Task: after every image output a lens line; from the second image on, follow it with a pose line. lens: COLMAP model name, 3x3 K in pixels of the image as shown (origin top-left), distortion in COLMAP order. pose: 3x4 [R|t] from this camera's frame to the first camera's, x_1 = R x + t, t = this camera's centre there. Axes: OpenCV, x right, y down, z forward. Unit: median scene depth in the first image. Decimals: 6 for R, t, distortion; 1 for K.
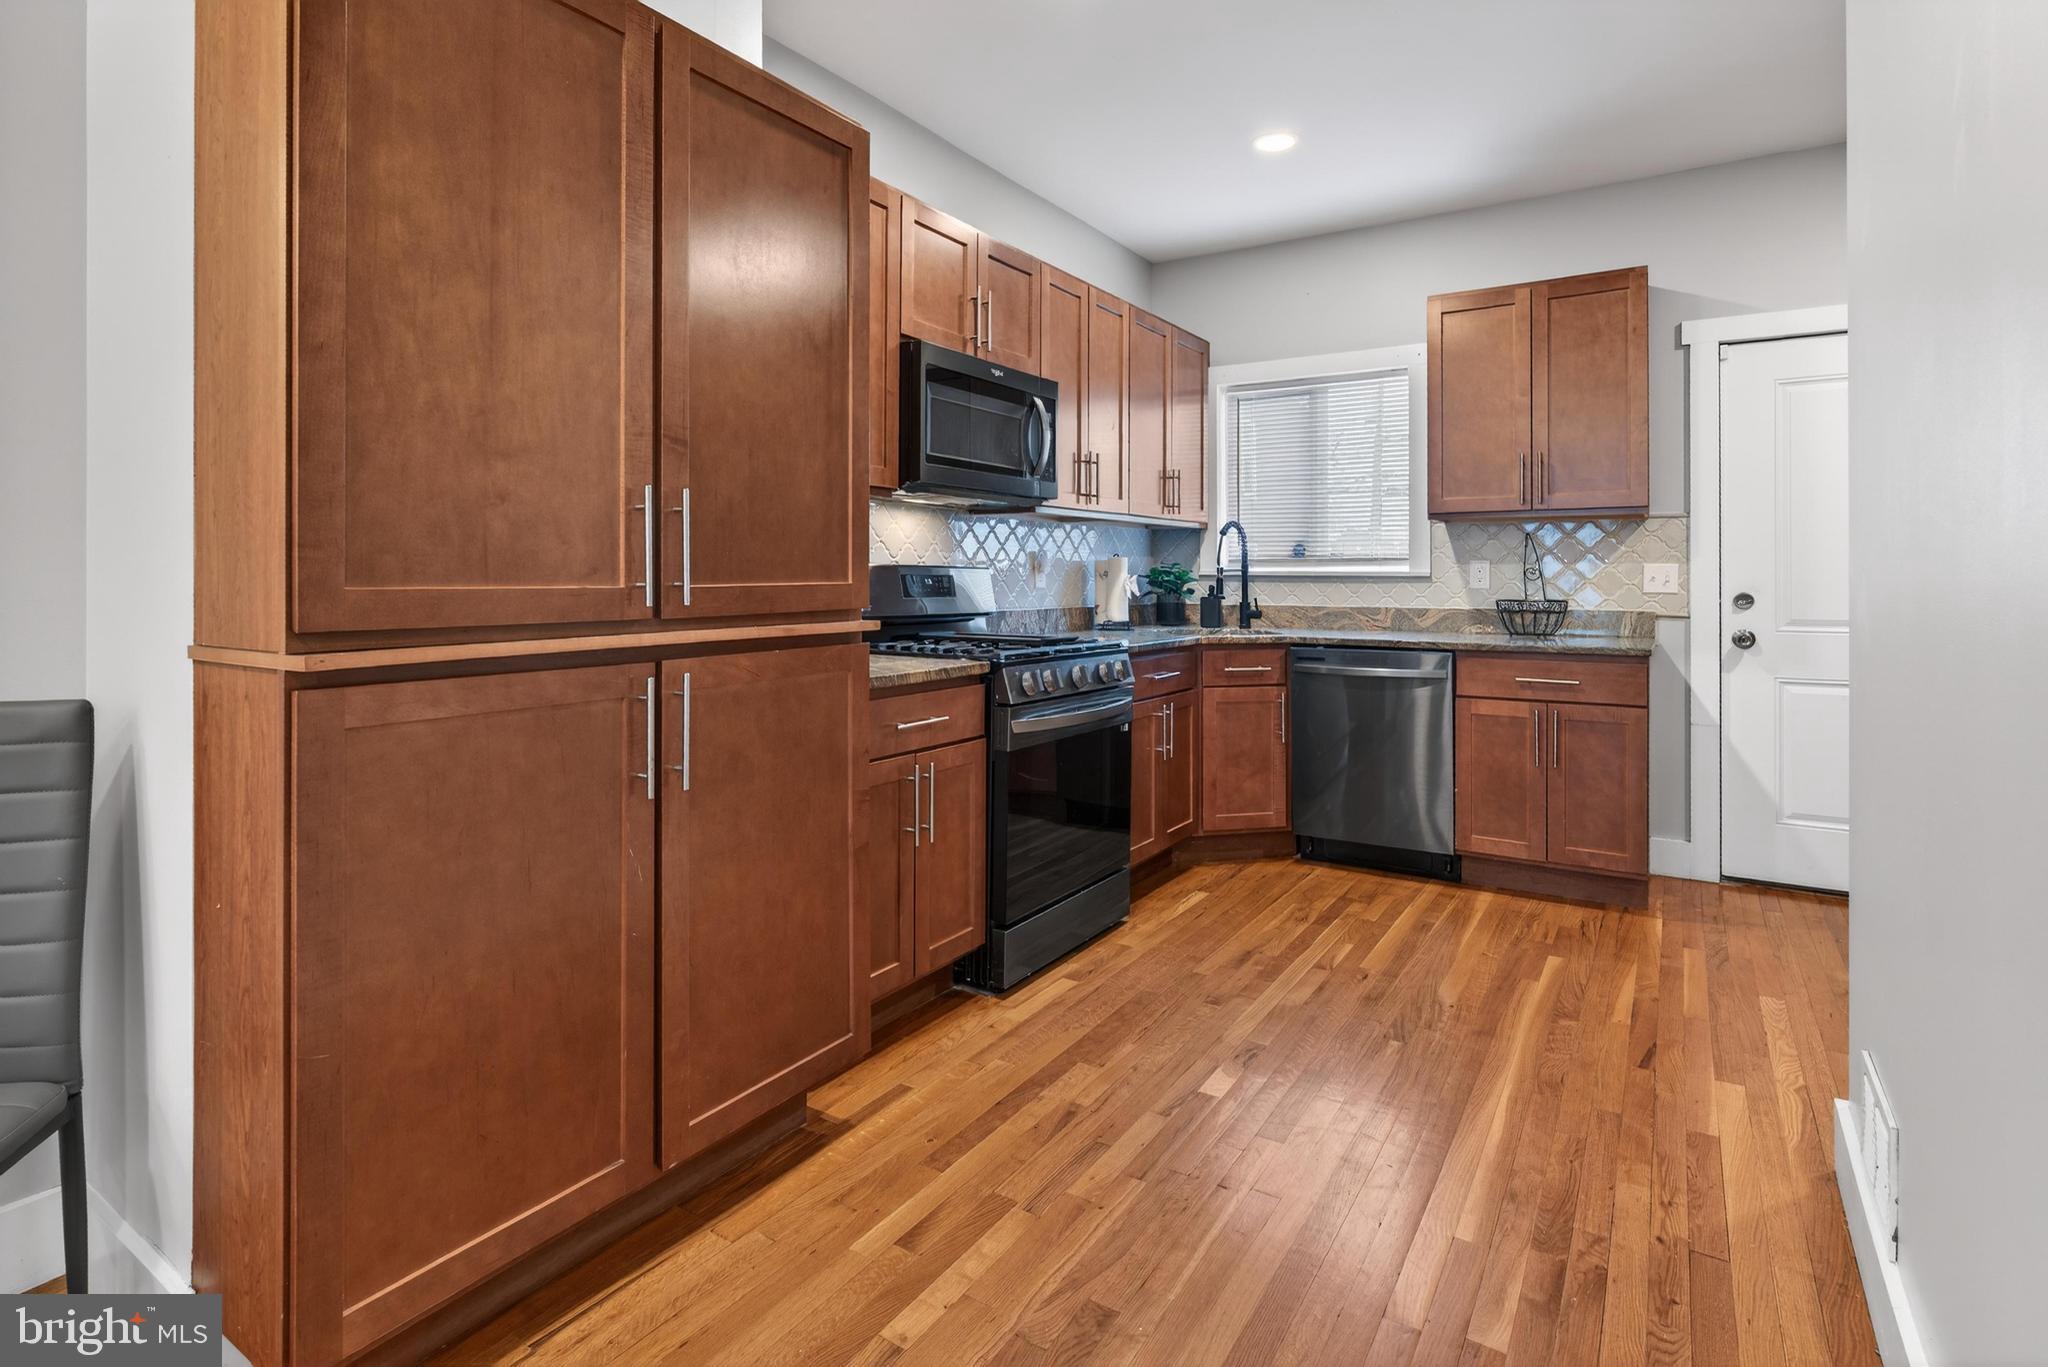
lens RADIAL K [[1029.6, 0, 1048.9], [0, 1029.6, 563.4], [0, 0, 1]] dist [-0.004020, 0.000737]
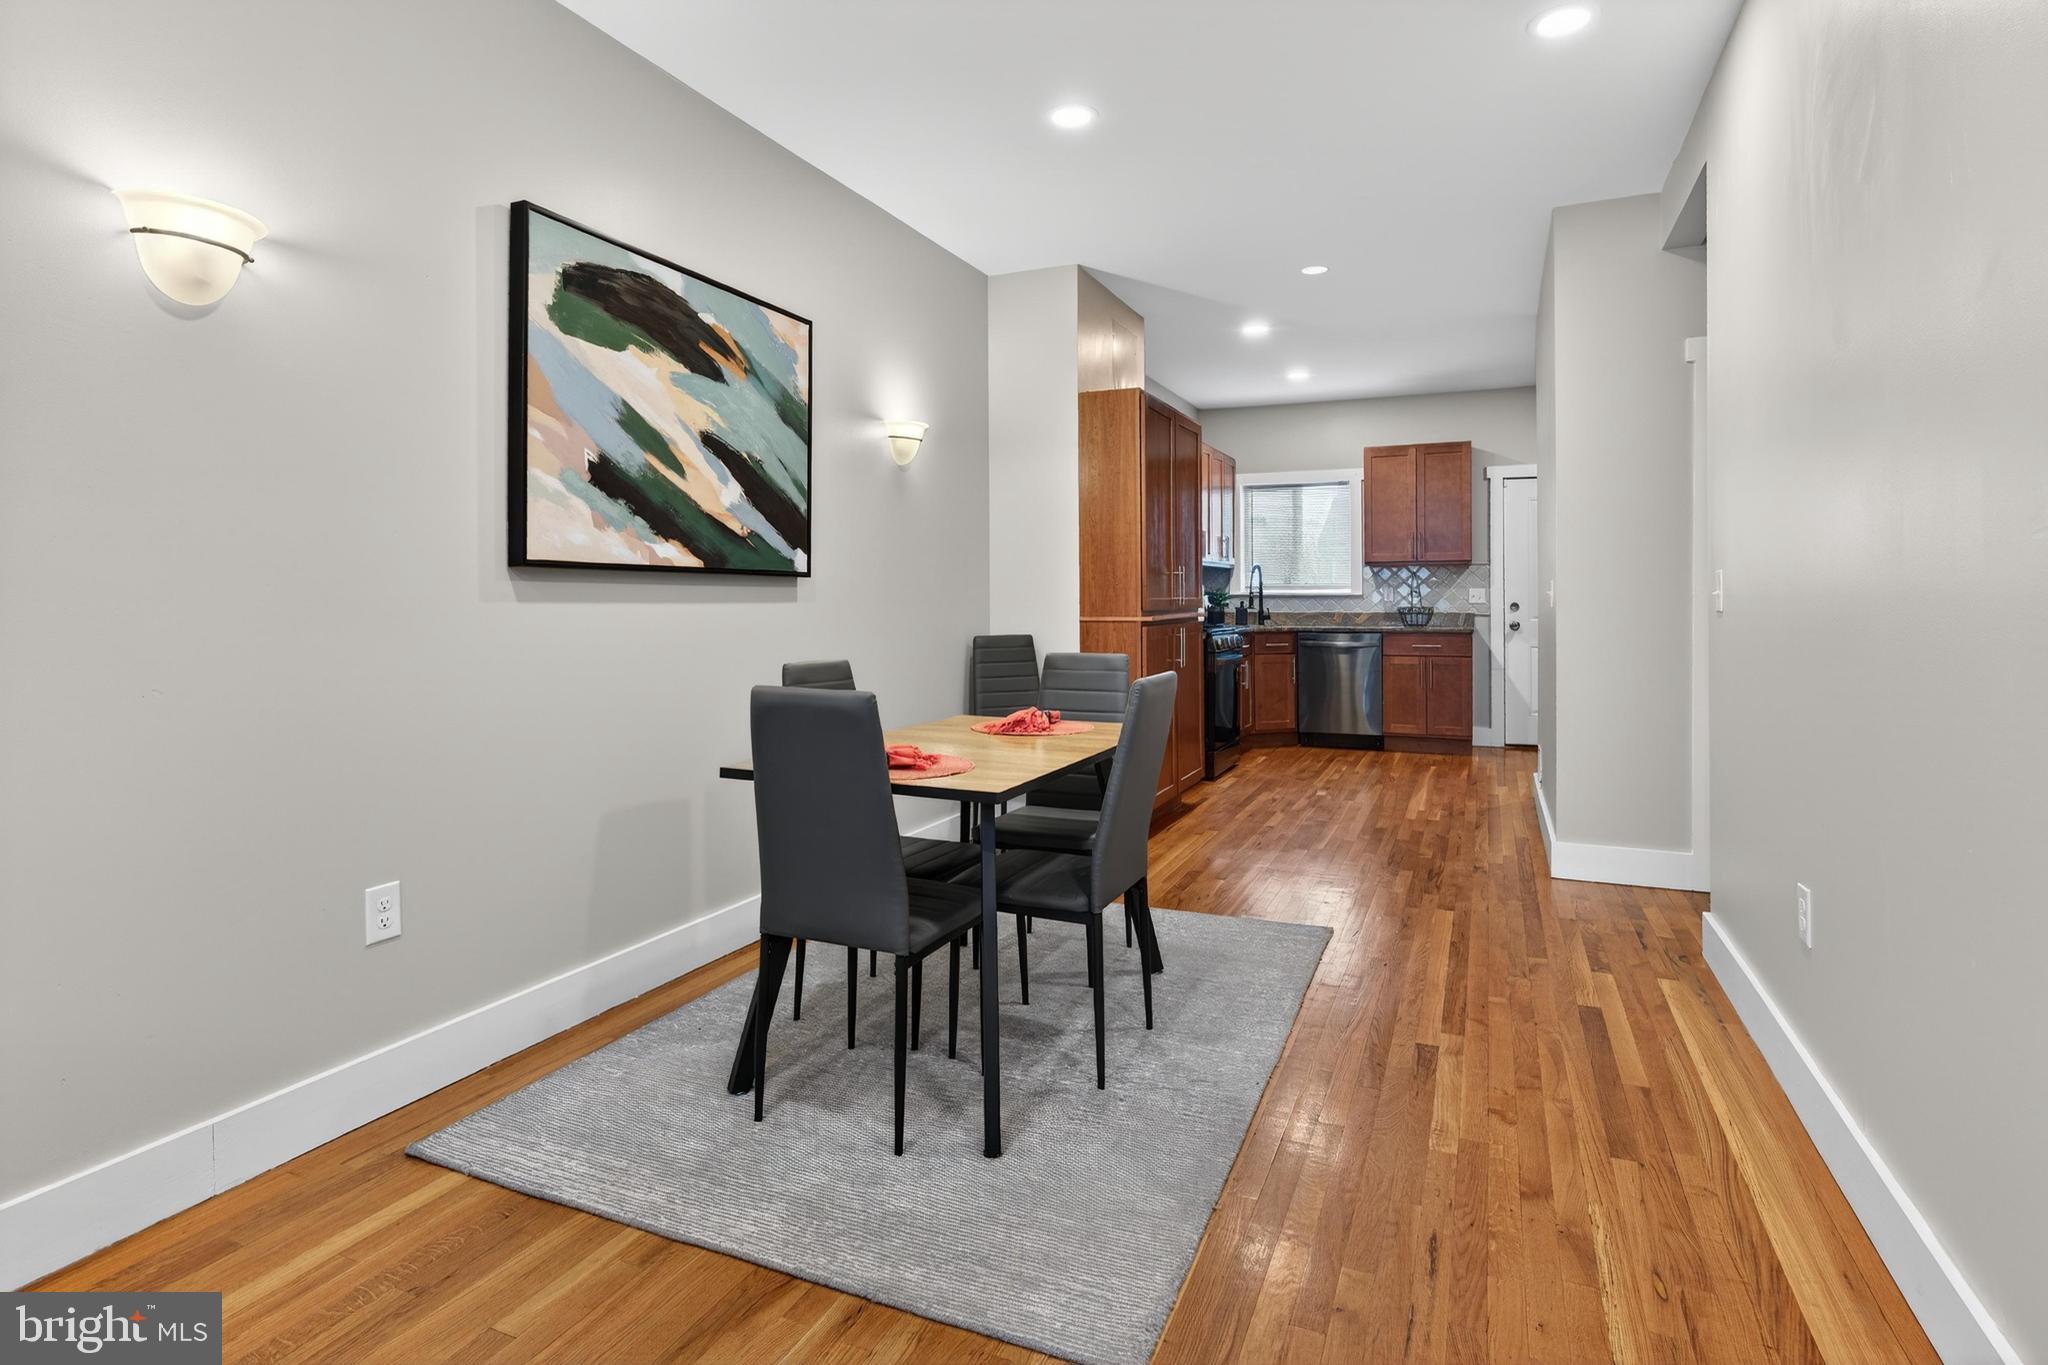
lens RADIAL K [[1029.6, 0, 1097.2], [0, 1029.6, 591.7], [0, 0, 1]] dist [-0.004020, 0.000737]
pose [[0.982157, -0.003767, 0.188027, -0.504021], [0.002538, 0.999974, 0.006779, -0.008706], [-0.188048, -0.006181, 0.982140, -0.822333]]
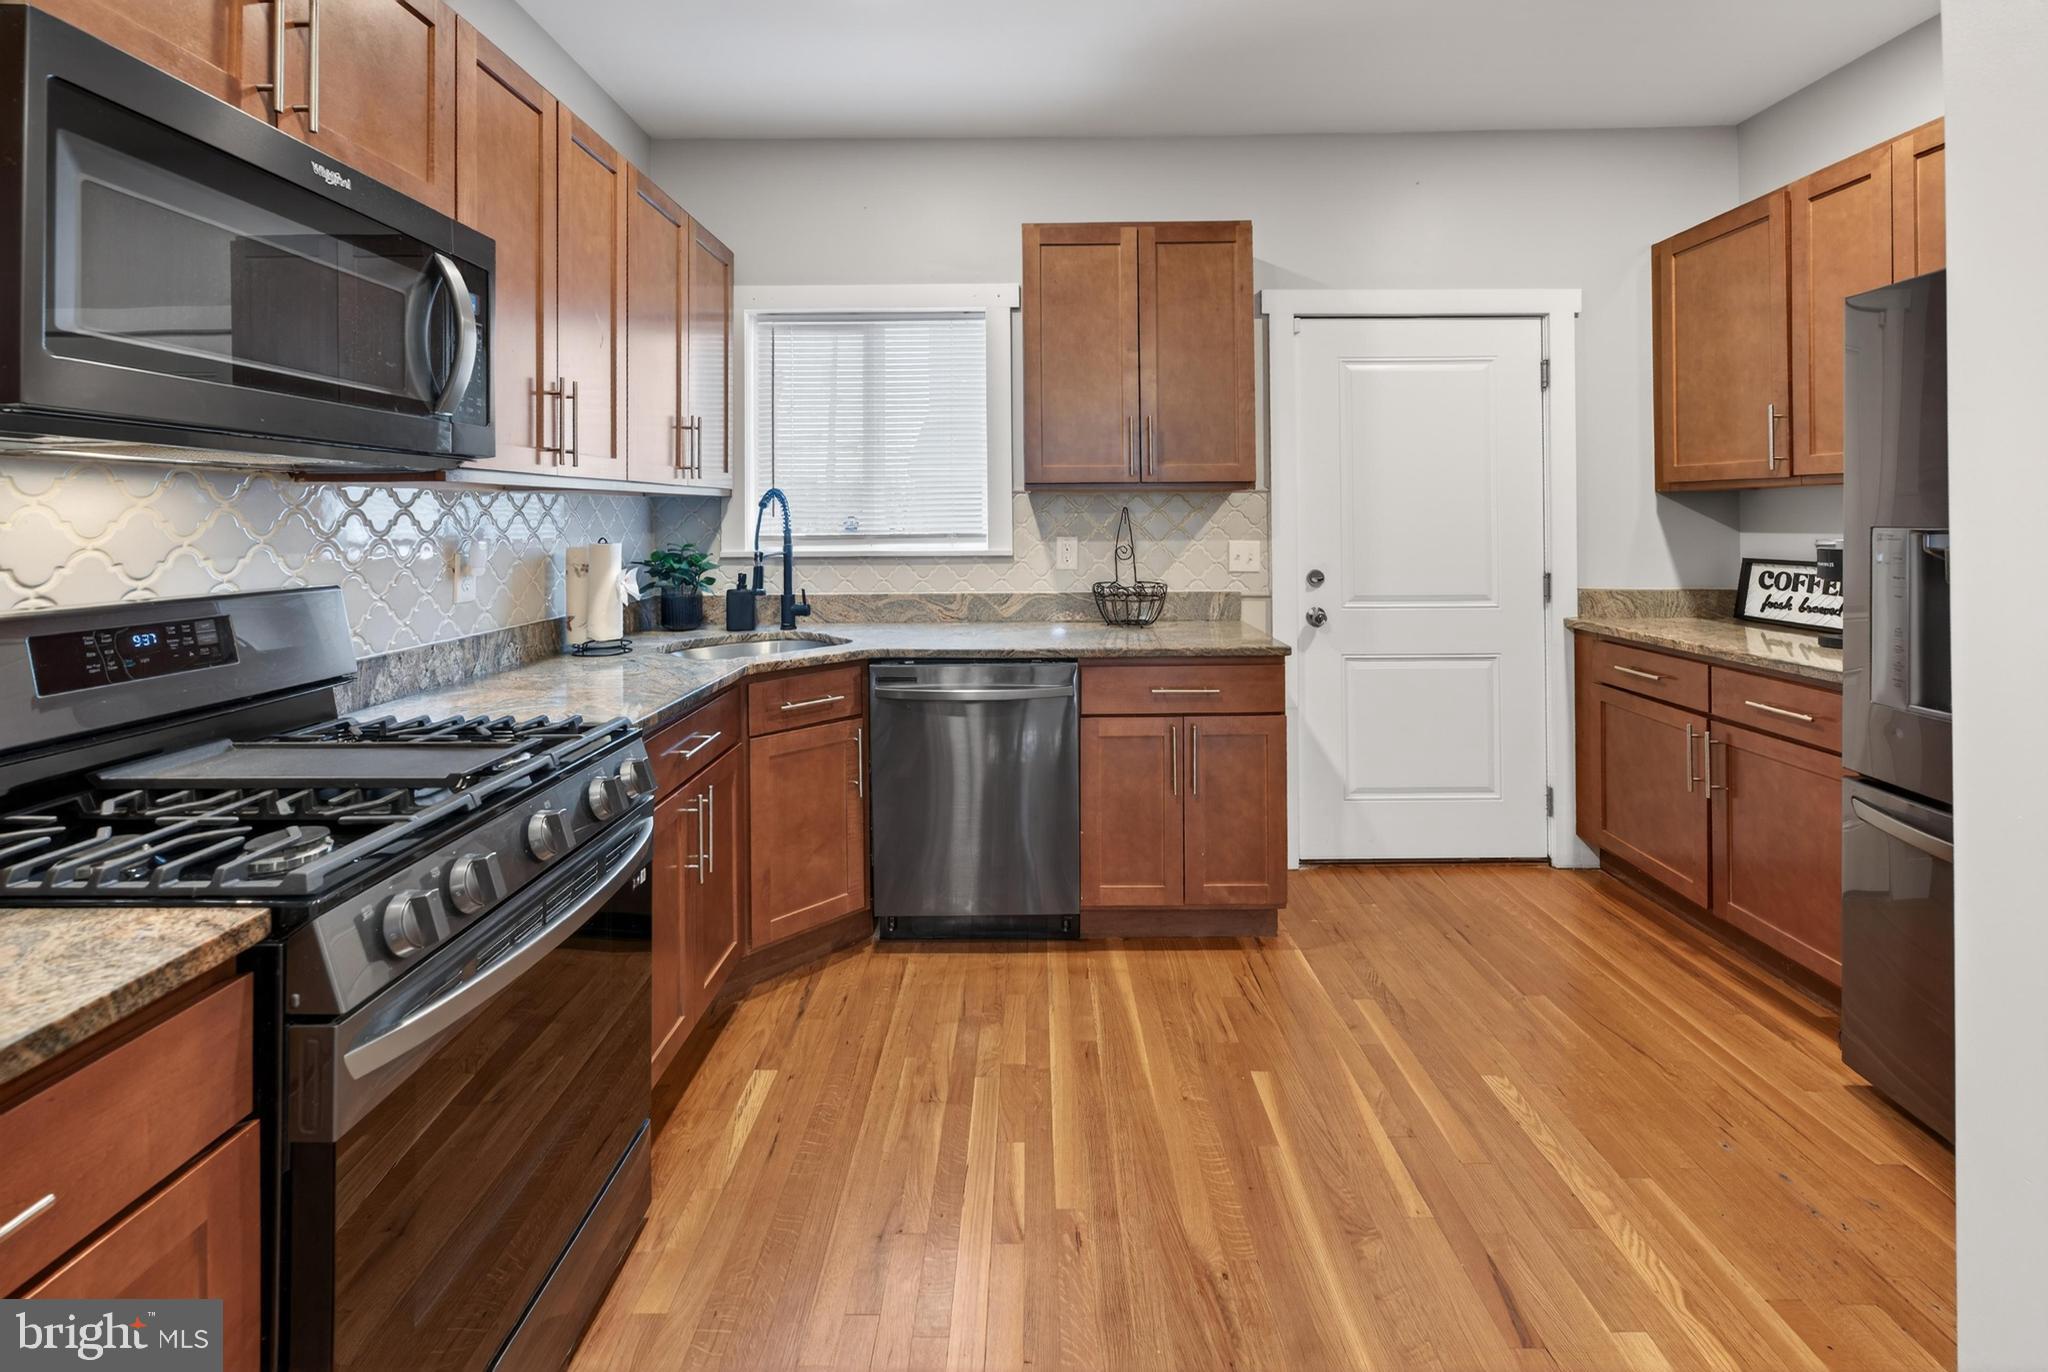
lens RADIAL K [[871.8, 0, 1044.2], [0, 871.8, 508.6], [0, 0, 1]] dist [-0.014876, 0.000236]
pose [[0.847100, -0.004017, 0.531418, 0.010058], [0.001973, 0.999988, 0.004413, -0.034242], [-0.531429, -0.002690, 0.847098, 0.423524]]
